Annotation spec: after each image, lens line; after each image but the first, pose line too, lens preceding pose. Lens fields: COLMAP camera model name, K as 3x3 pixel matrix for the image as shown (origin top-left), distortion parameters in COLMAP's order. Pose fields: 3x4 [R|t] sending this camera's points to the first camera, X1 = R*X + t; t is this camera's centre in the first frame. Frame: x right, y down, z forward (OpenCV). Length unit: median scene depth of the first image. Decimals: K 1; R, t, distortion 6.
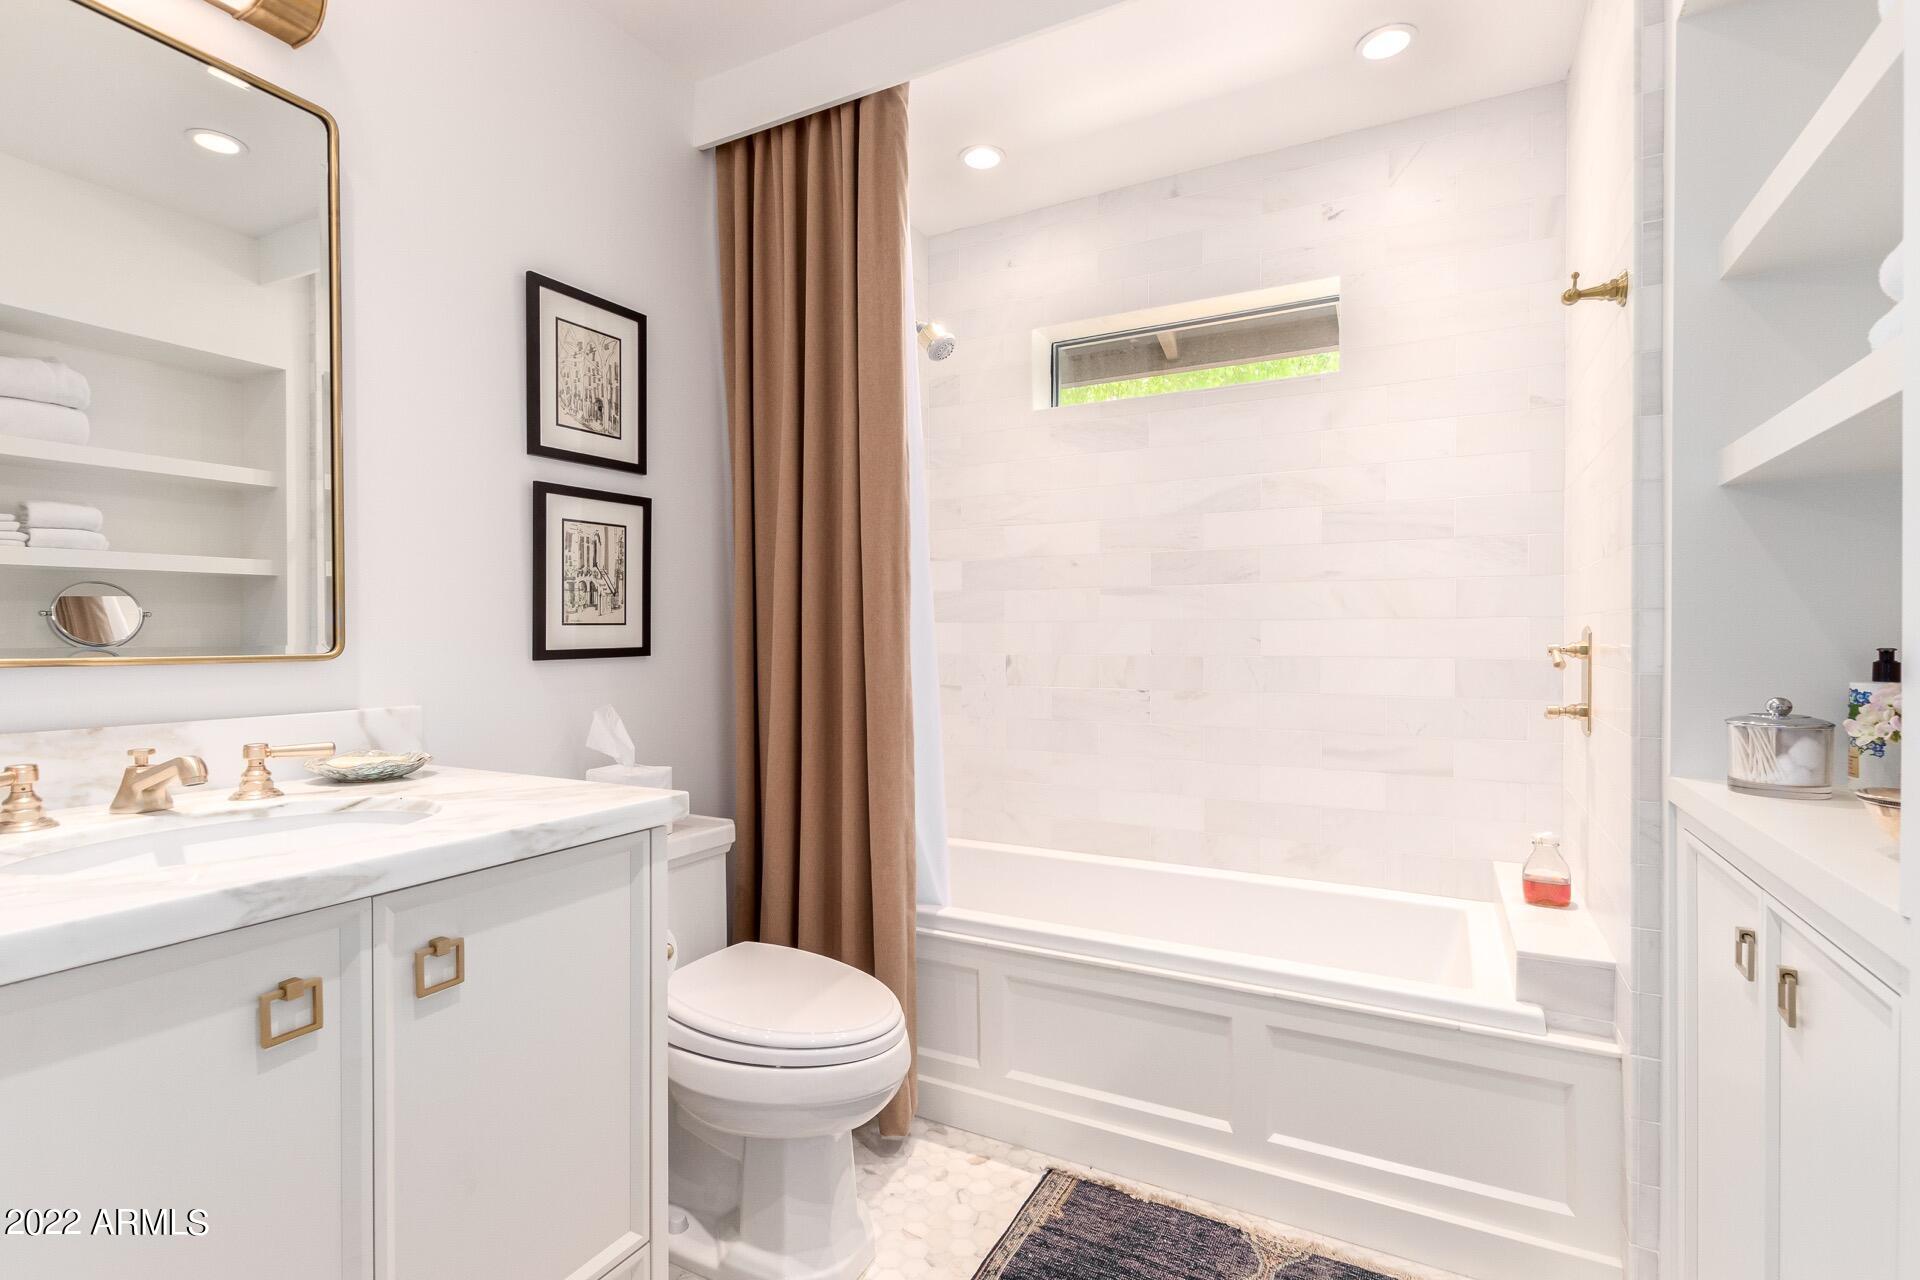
lens RADIAL K [[901.7, 0, 960.6], [0, 901.7, 647.2], [0, 0, 1]] dist [0.004927, -0.000088]
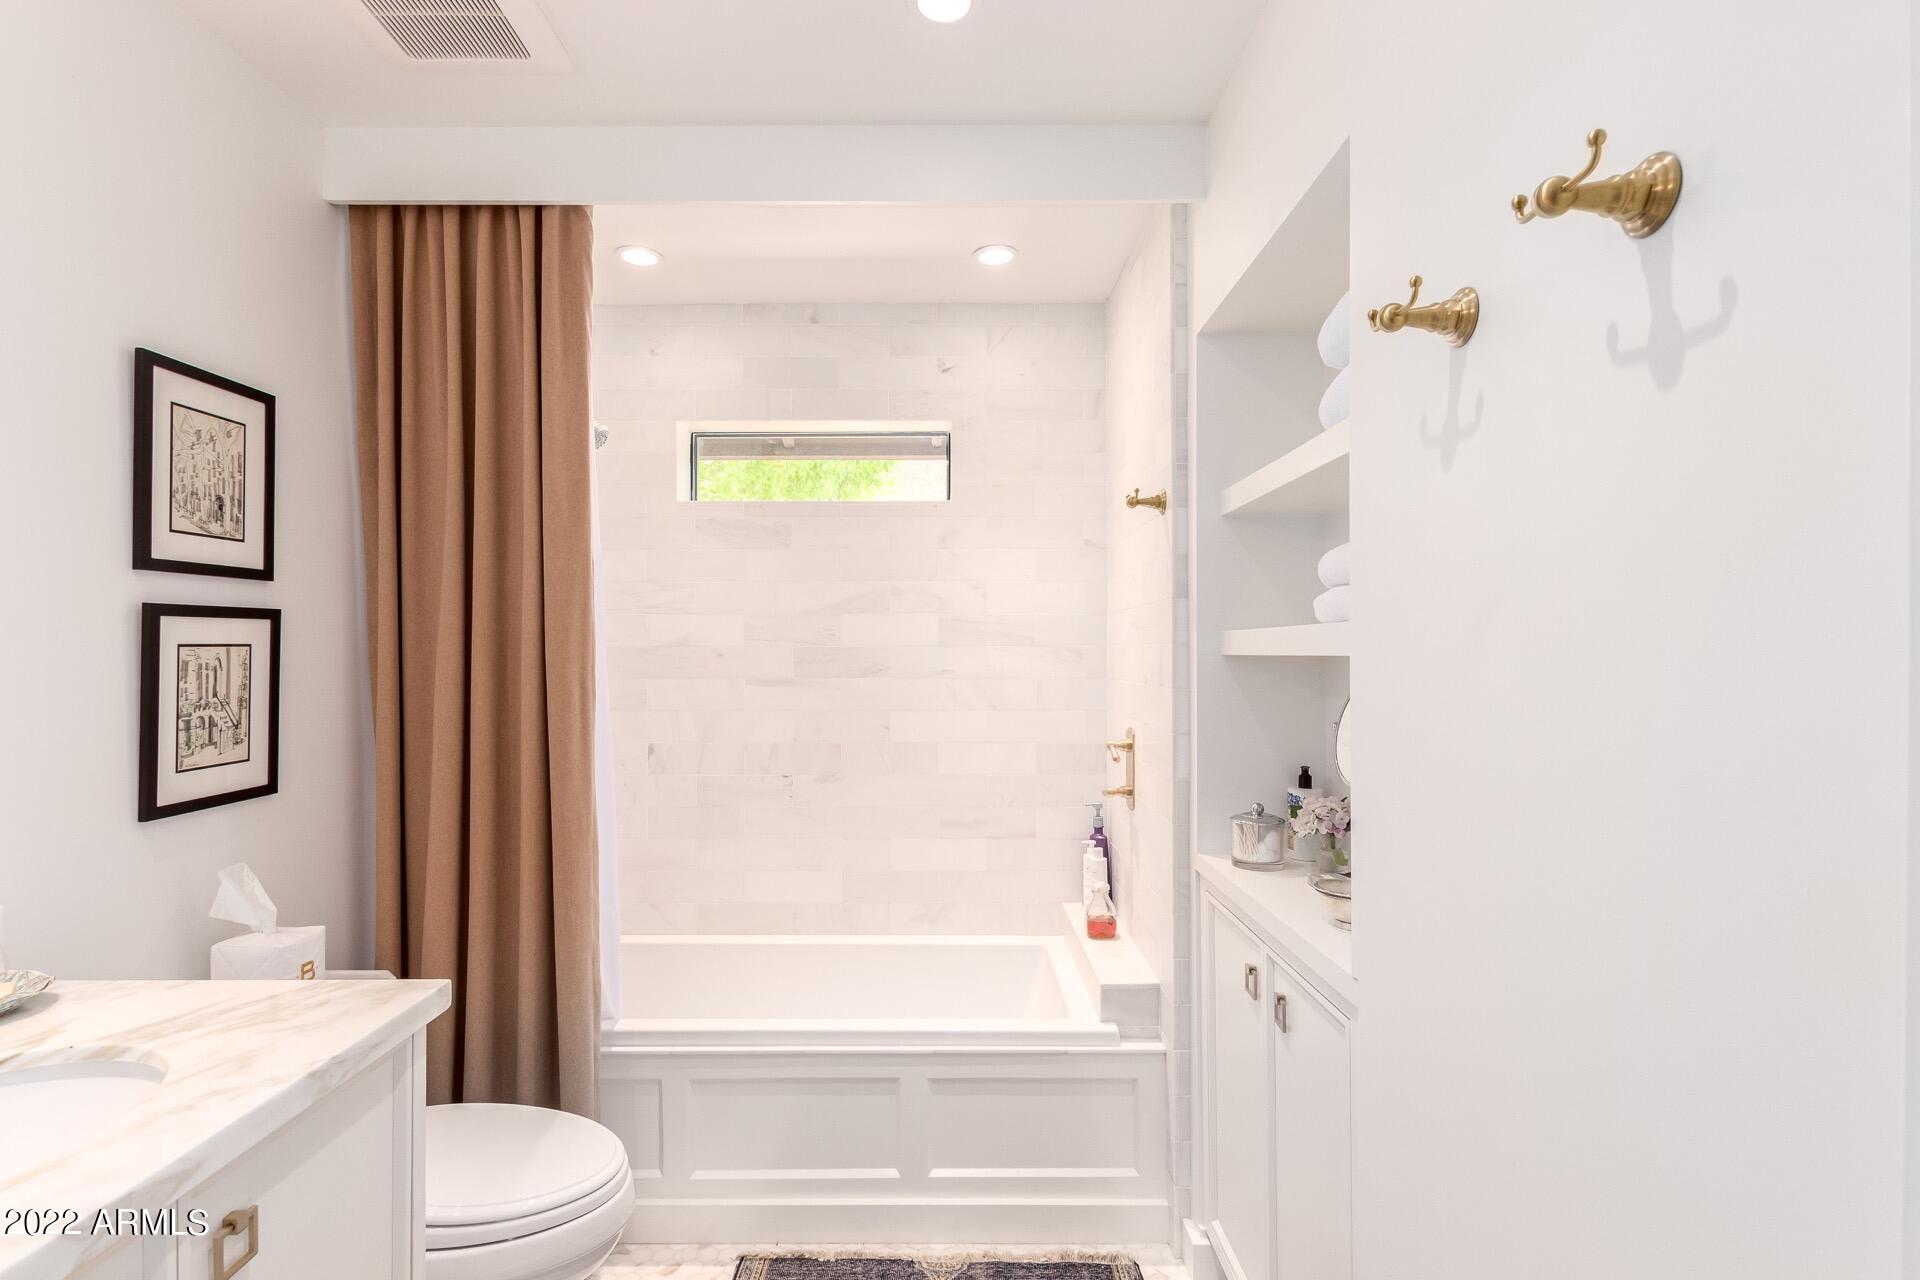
lens RADIAL K [[916.5, 0, 960.0], [0, 916.5, 640.0], [0, 0, 1]] dist [0.010804, -0.000671]
pose [[0.876600, 0.018441, 0.480866, -0.210616], [-0.007196, 0.999656, -0.025219, -0.126273], [-0.481165, 0.018647, 0.876431, -0.094255]]
